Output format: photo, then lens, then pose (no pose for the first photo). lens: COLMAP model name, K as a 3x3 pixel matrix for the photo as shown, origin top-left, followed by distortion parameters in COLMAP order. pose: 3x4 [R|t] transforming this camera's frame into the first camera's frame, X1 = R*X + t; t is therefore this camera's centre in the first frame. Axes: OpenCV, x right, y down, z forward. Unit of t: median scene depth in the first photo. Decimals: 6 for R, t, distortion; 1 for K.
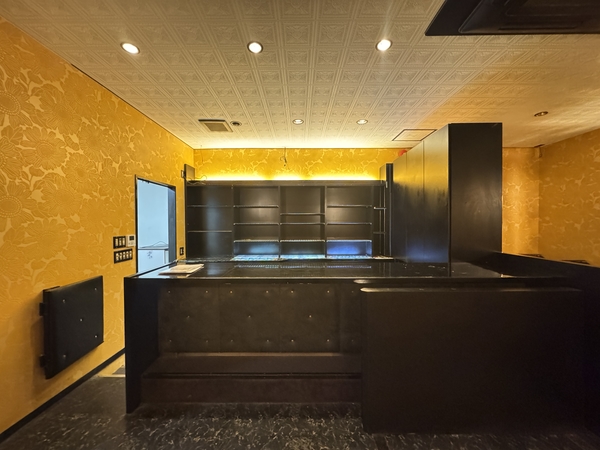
lens RADIAL K [[239.1, 0, 299.8], [0, 239.1, 226.6], [0, 0, 1]] dist [-0.001401, 0.000380]
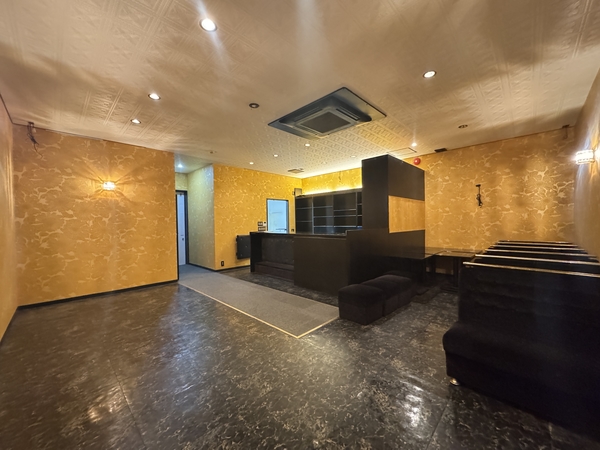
lens RADIAL K [[239.1, 0, 305.4], [0, 239.1, 228.2], [0, 0, 1]] dist [-0.001401, 0.000380]
pose [[0.723727, 0.010281, -0.690009, 0.982426], [0.004845, 0.999789, 0.019978, 0.039586], [0.690069, -0.017801, 0.723525, -0.412653]]
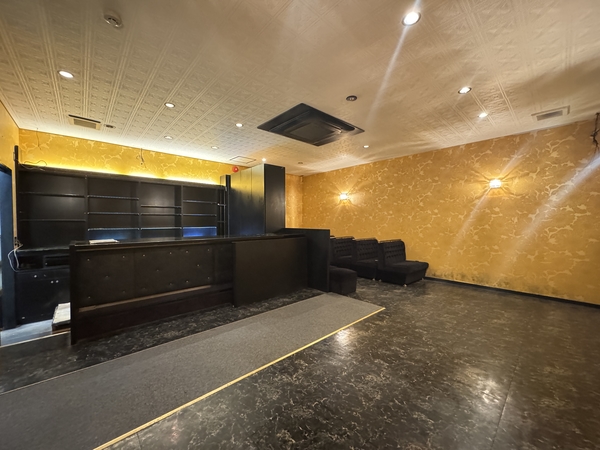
lens RADIAL K [[239.1, 0, 300.0], [0, 239.1, 222.8], [0, 0, 1]] dist [-0.001401, 0.000380]
pose [[0.735115, -0.002136, 0.677939, -0.302045], [0.007510, 0.999959, -0.004994, 0.044299], [-0.677901, 0.008762, 0.735101, -0.393222]]
